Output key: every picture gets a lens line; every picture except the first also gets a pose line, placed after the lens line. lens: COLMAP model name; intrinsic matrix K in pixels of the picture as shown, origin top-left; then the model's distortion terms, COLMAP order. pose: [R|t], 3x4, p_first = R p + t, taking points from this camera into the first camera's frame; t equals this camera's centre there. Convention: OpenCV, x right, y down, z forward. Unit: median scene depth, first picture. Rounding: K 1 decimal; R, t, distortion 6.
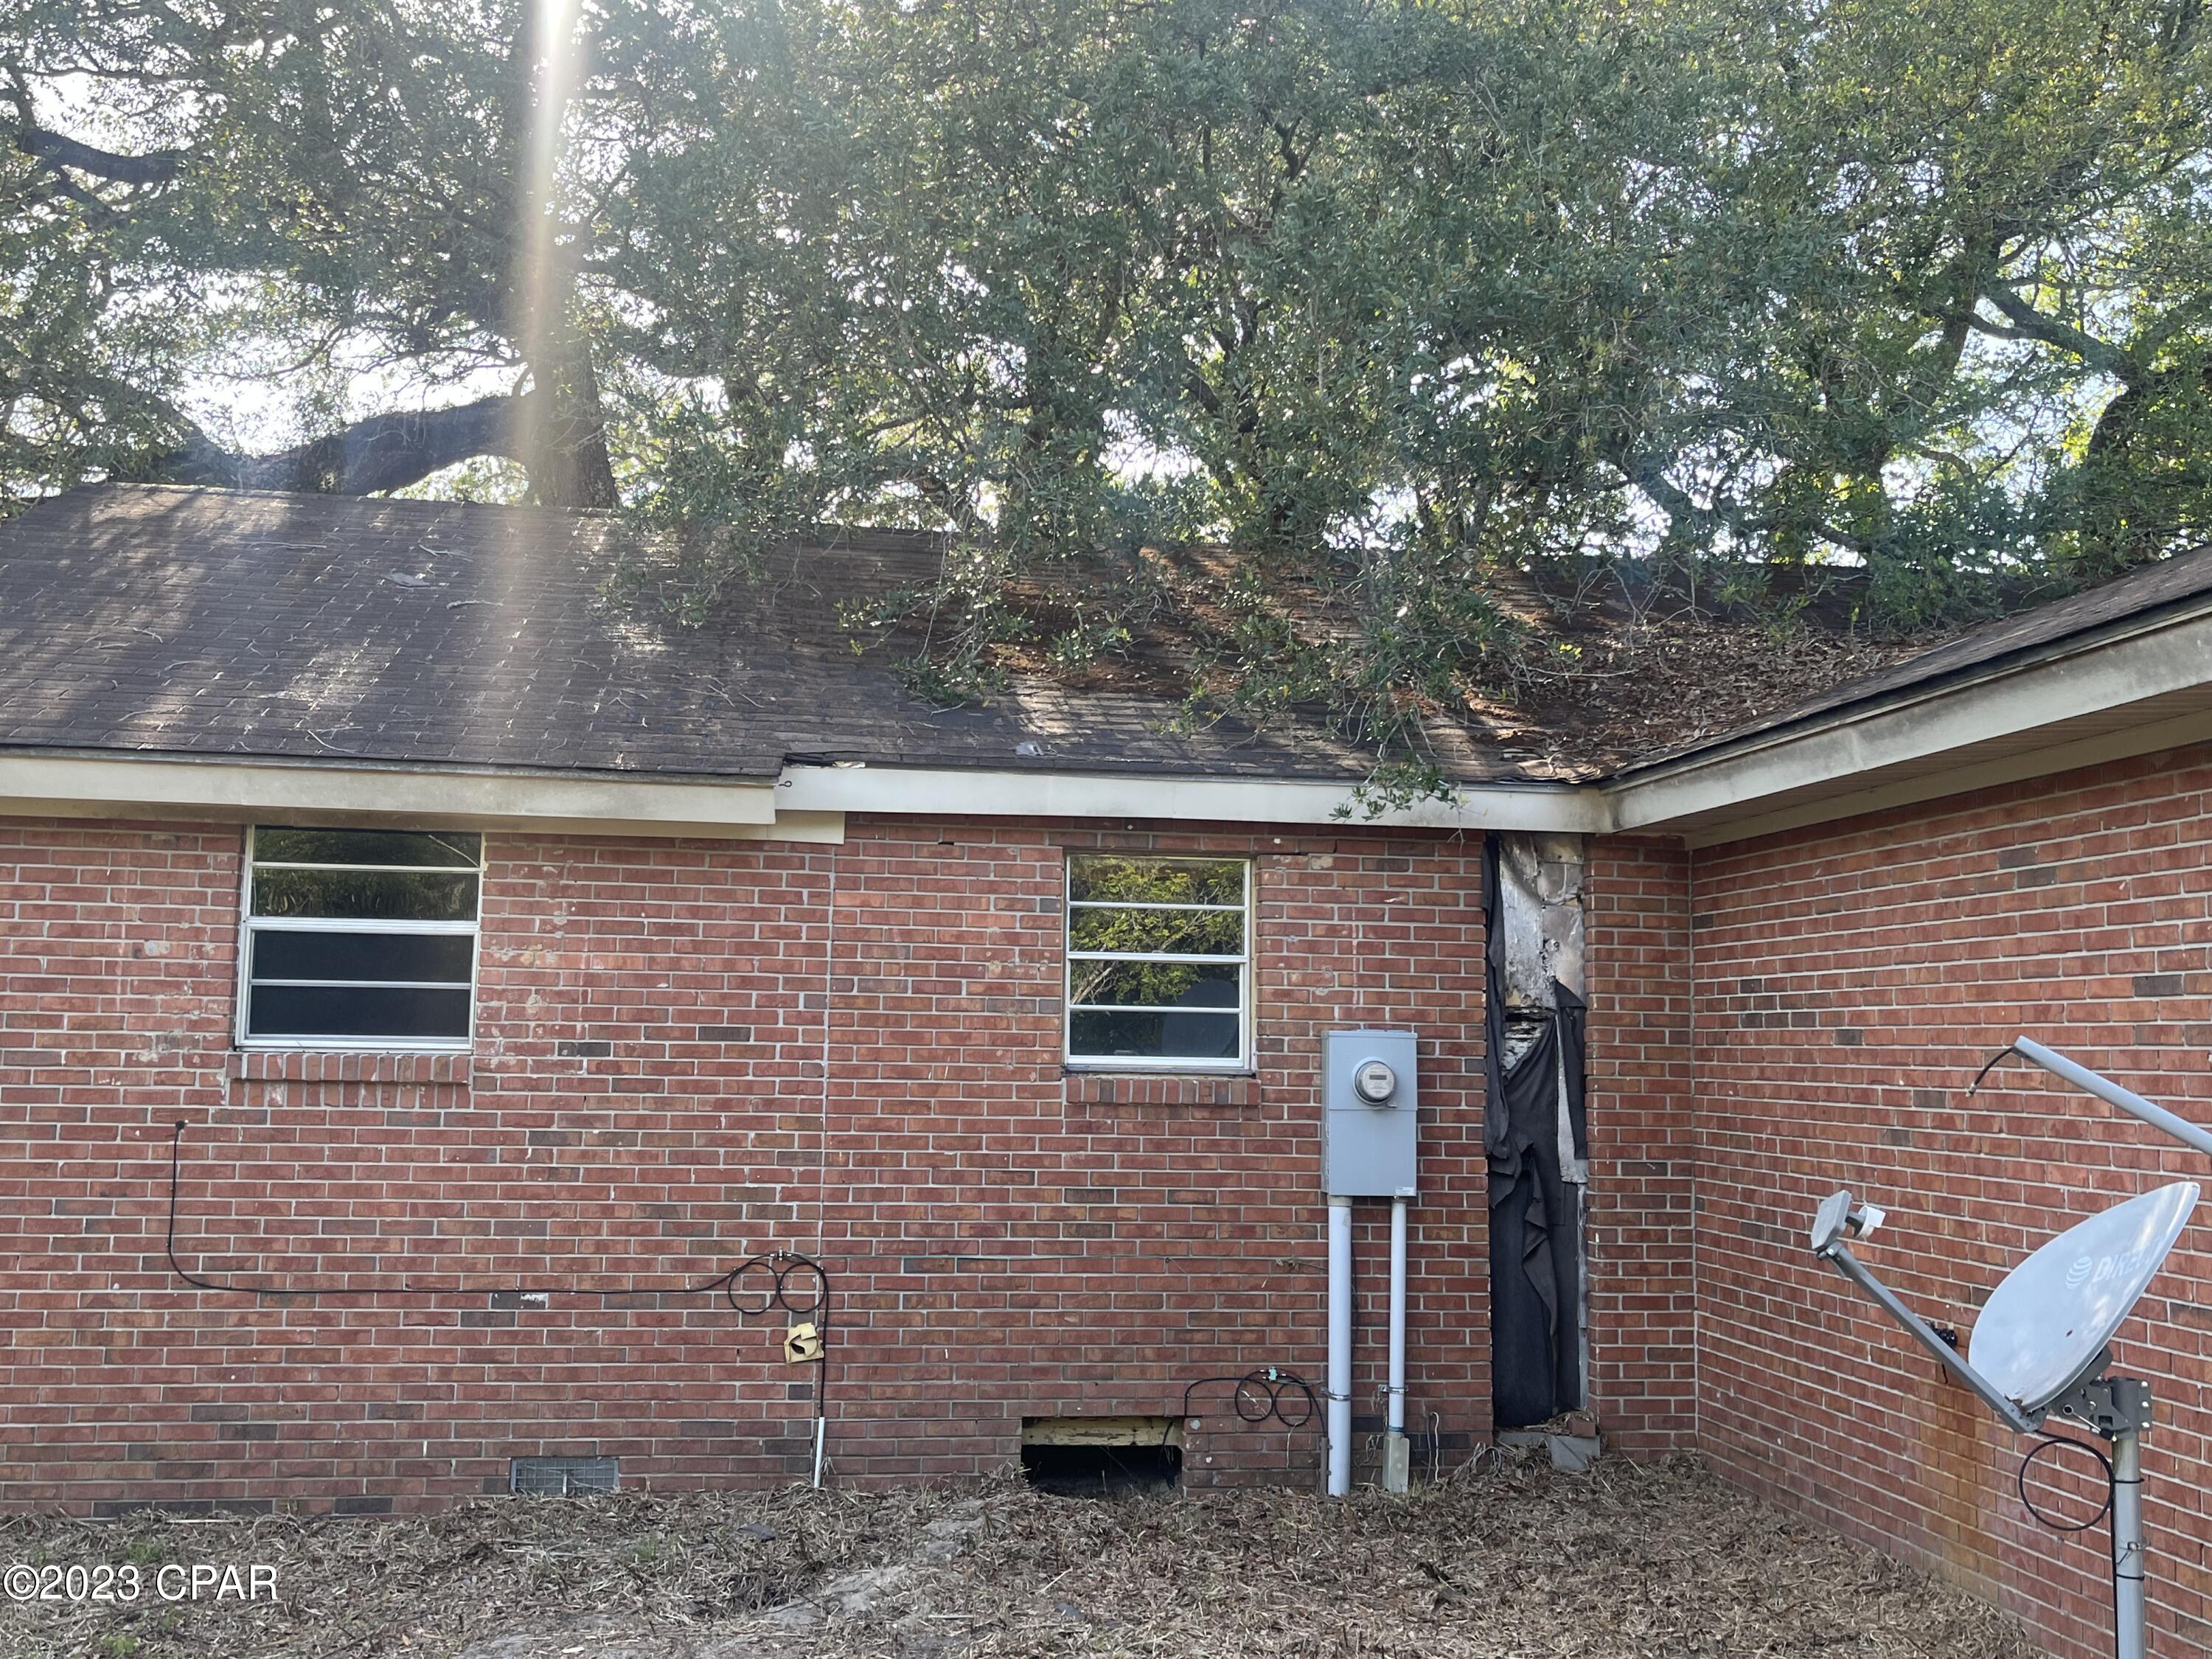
lens RADIAL K [[2045.9, 0, 1106.0], [0, 2045.9, 829.5], [0, 0, 1]] dist [-0.006746, -0.009943]
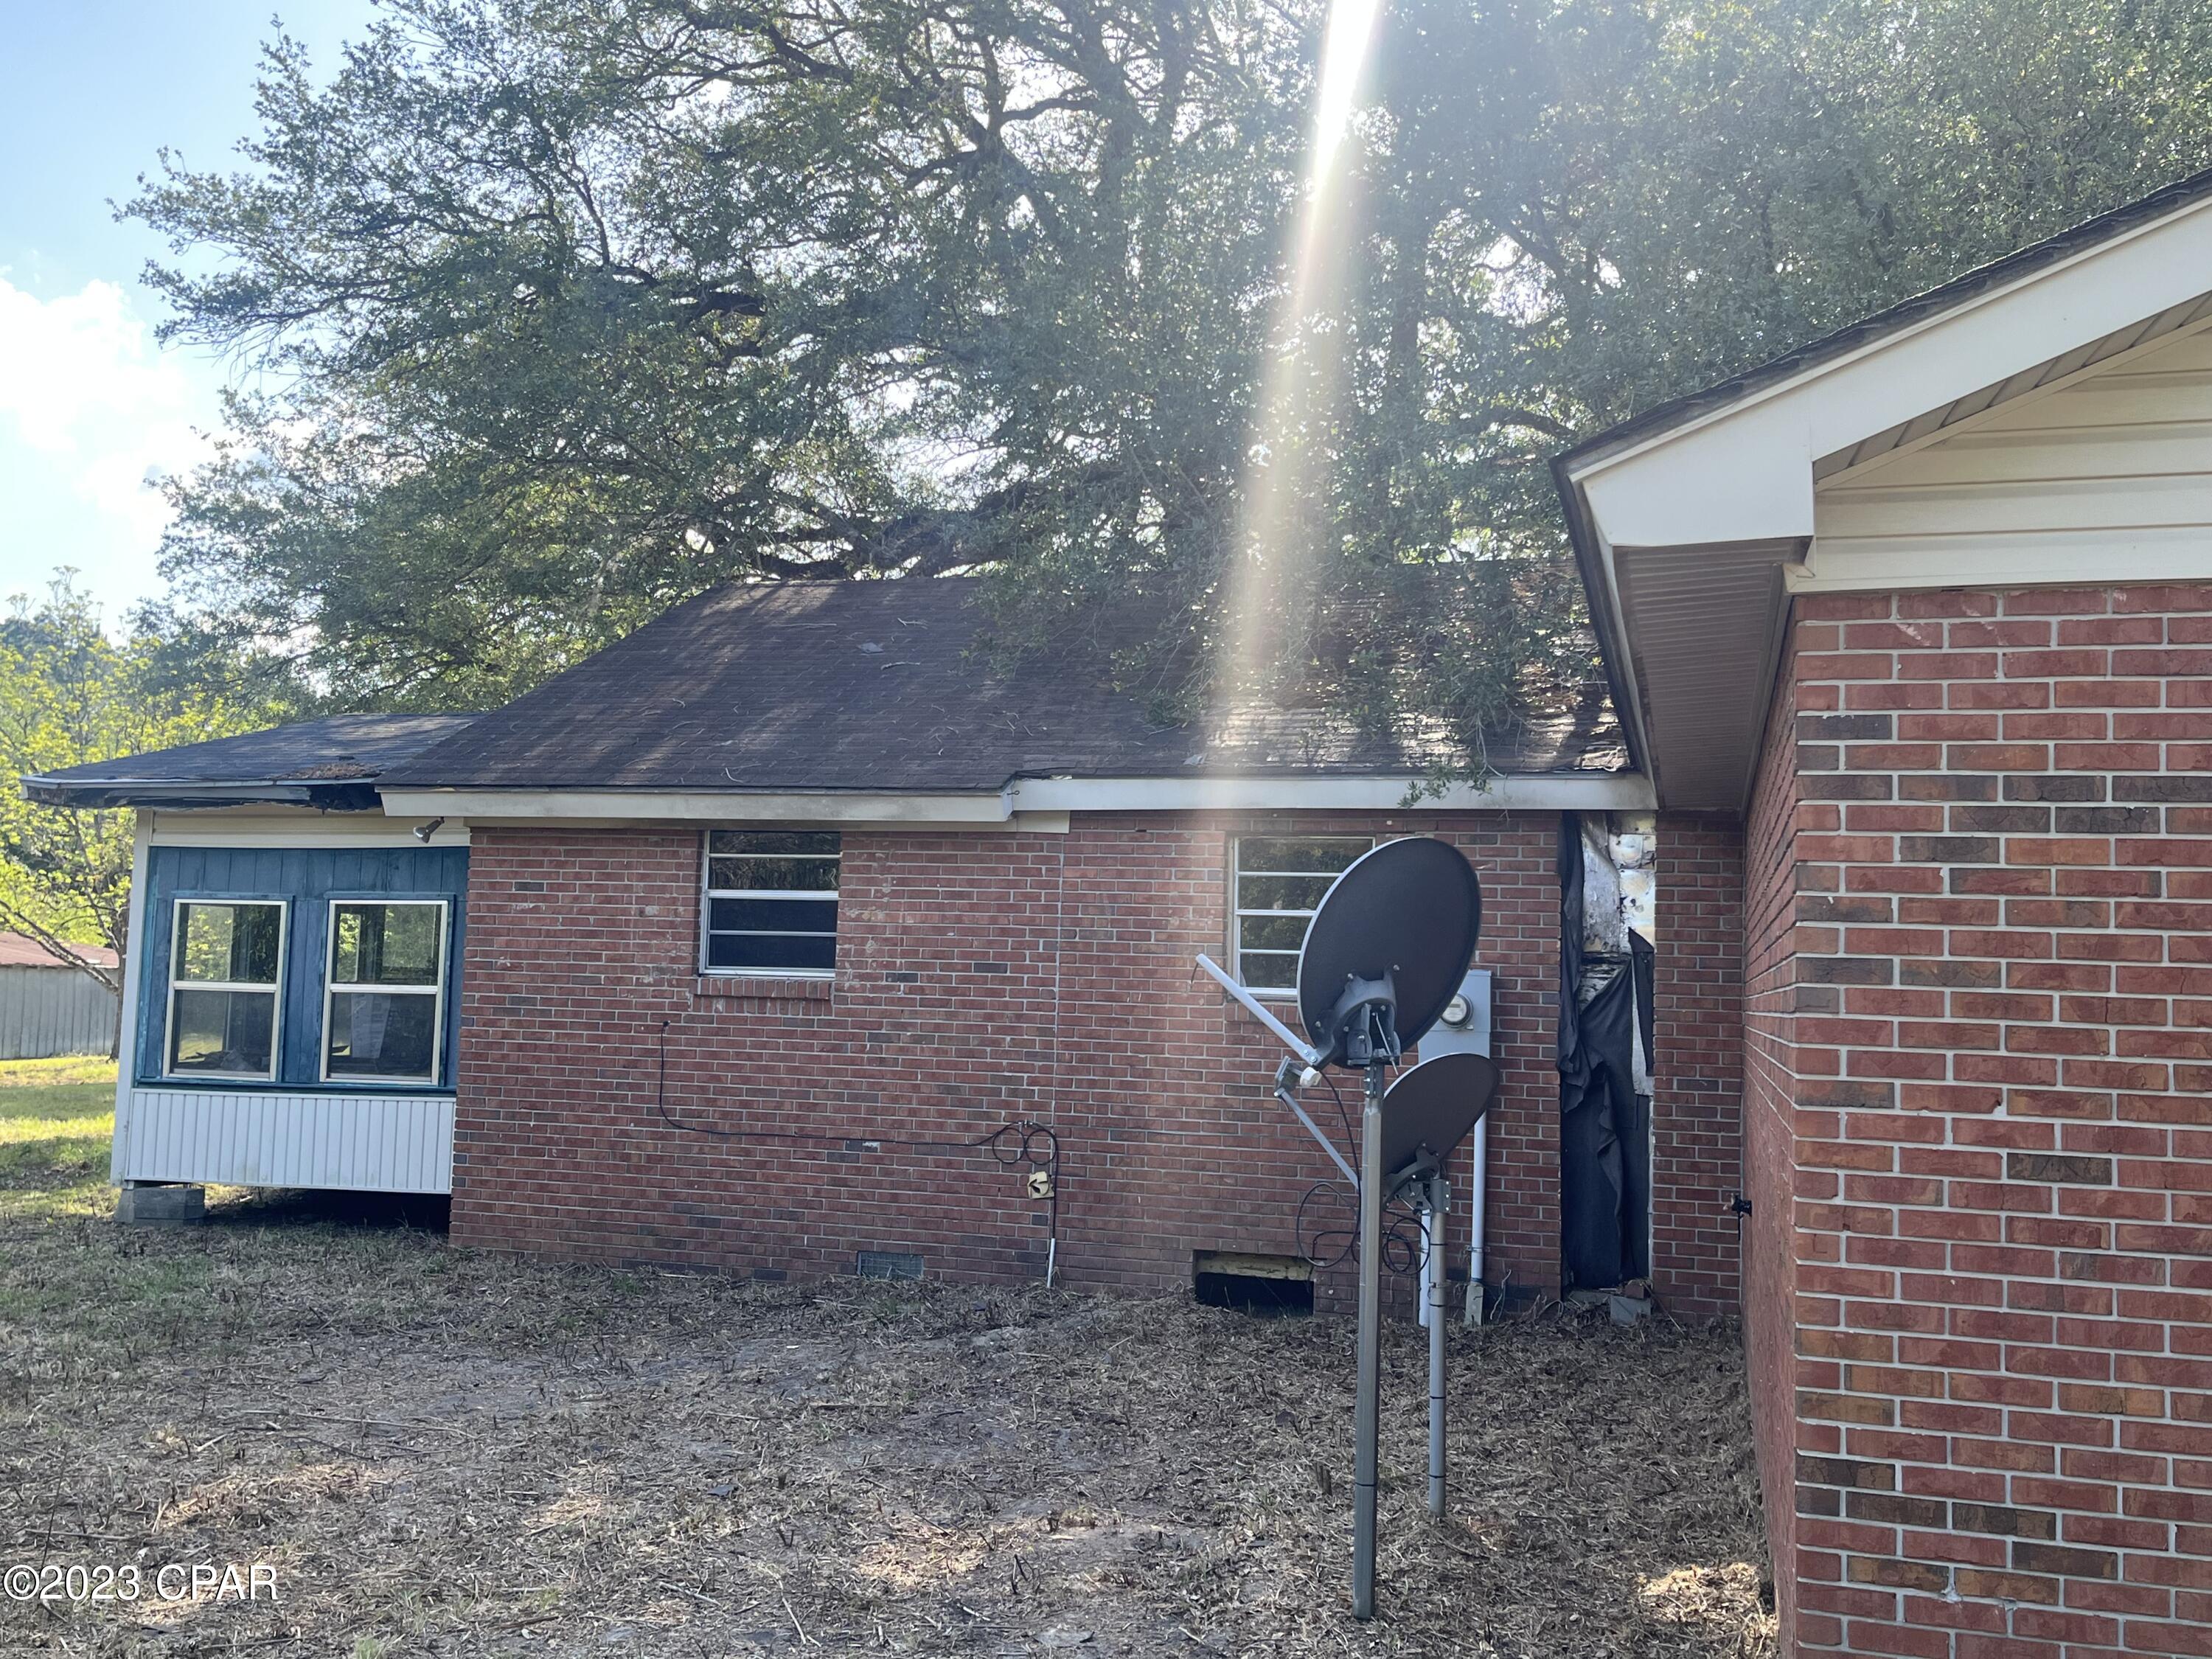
lens RADIAL K [[2045.9, 0, 1106.0], [0, 2045.9, 829.5], [0, 0, 1]] dist [-0.006746, -0.009943]
pose [[0.908324, -0.022369, -0.417669, 0.490369], [0.029059, 0.999531, 0.009665, -0.008346], [0.417257, -0.020916, 0.908548, -0.265241]]
